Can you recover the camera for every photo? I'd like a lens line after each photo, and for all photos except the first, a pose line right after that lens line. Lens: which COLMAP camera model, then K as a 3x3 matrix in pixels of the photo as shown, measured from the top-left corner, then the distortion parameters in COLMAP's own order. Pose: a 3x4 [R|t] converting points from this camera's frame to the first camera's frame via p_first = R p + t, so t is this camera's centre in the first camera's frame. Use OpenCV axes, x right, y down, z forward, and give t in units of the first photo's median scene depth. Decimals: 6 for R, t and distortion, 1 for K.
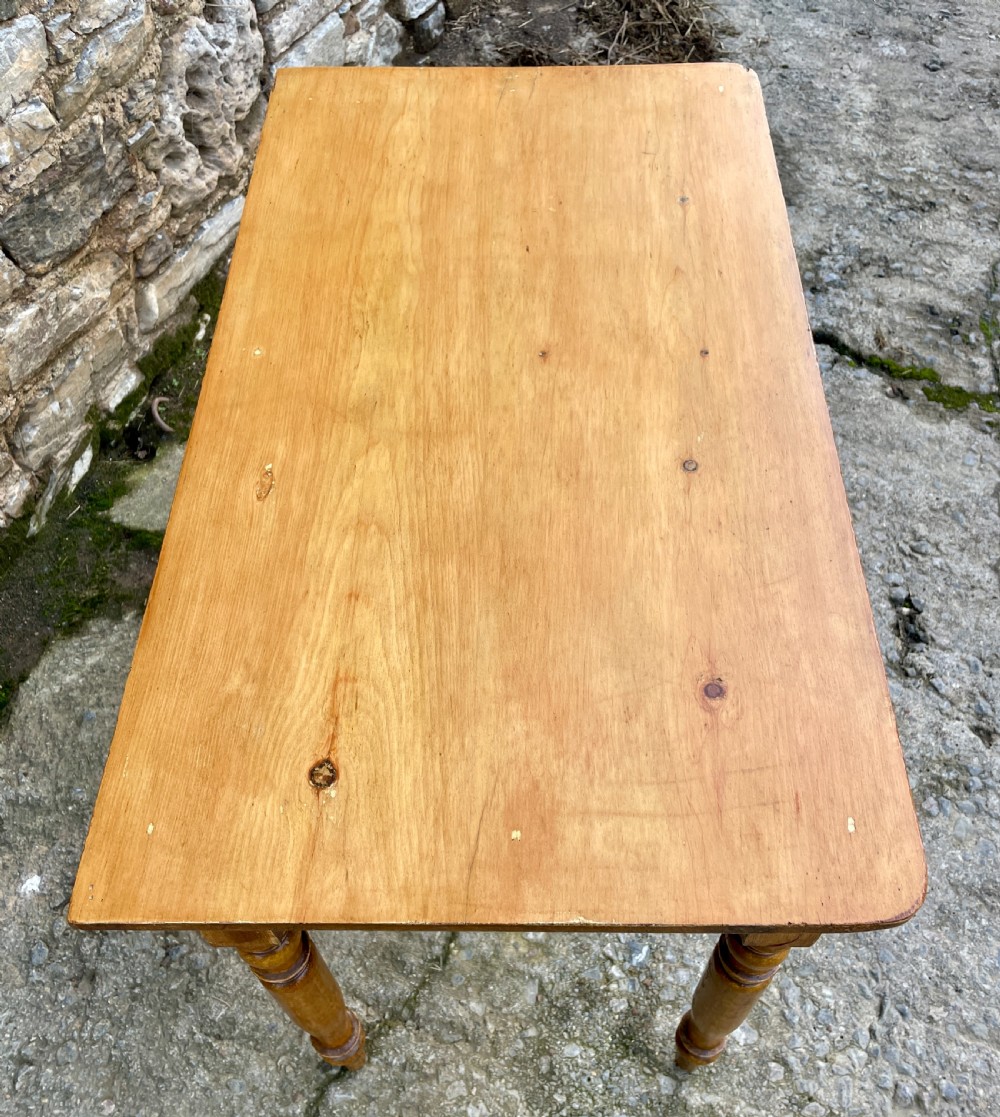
lens RADIAL K [[1040.5, 0, 507.5], [0, 1040.5, 604.2], [0, 0, 1]] dist [0.077912, -0.107062]
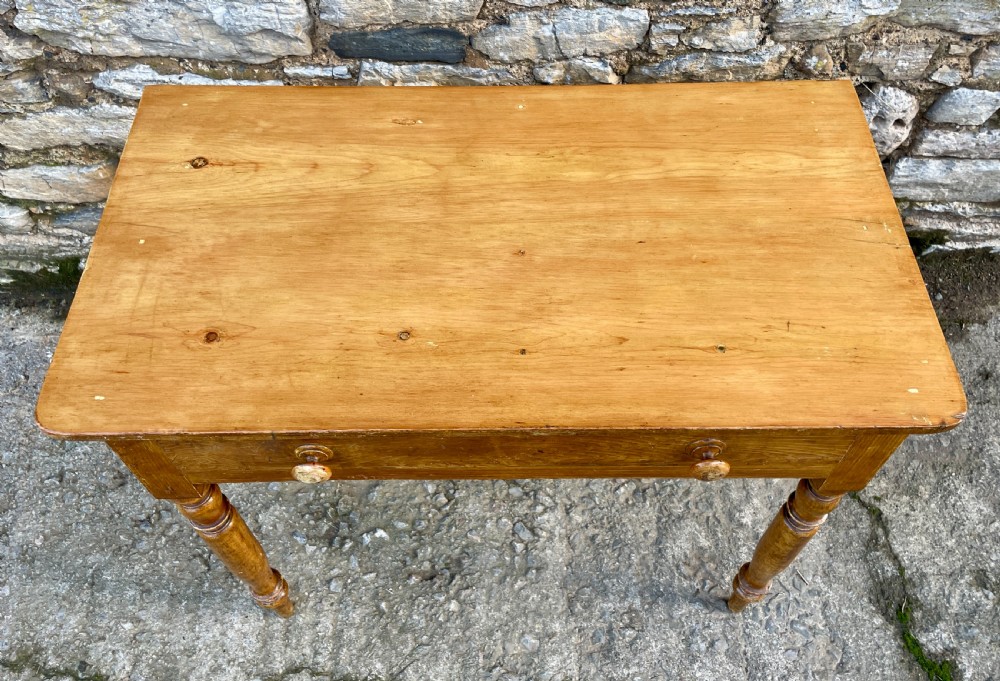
lens RADIAL K [[843.4, 0, 525.8], [0, 843.4, 324.9], [0, 0, 1]] dist [0.080537, -0.106346]
pose [[0.397002, 0.776346, -0.489568, 0.196990], [-0.762583, 0.575837, 0.294753, -0.449222], [0.510741, 0.256319, 0.820636, 0.197900]]
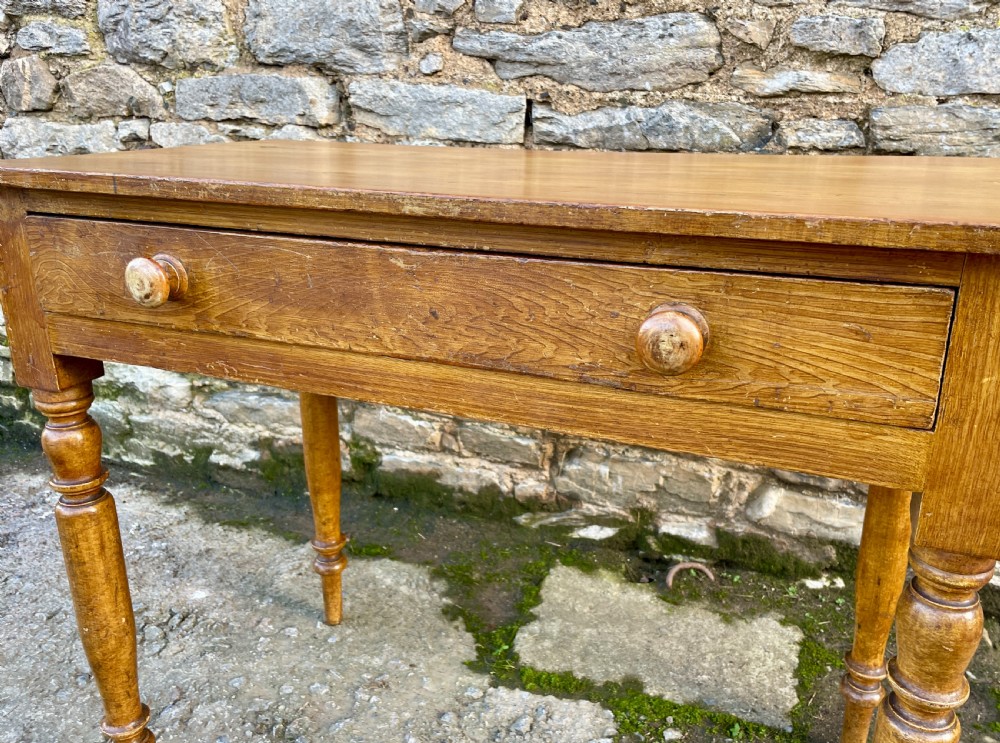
lens RADIAL K [[805.1, 0, 530.8], [0, 805.1, 358.9], [0, 0, 1]] dist [0.087603, -0.130608]
pose [[0.024900, 0.337967, -0.940828, 0.336173], [-0.819752, 0.545557, 0.174281, -0.334532], [0.572177, 0.766906, 0.290634, 0.607131]]
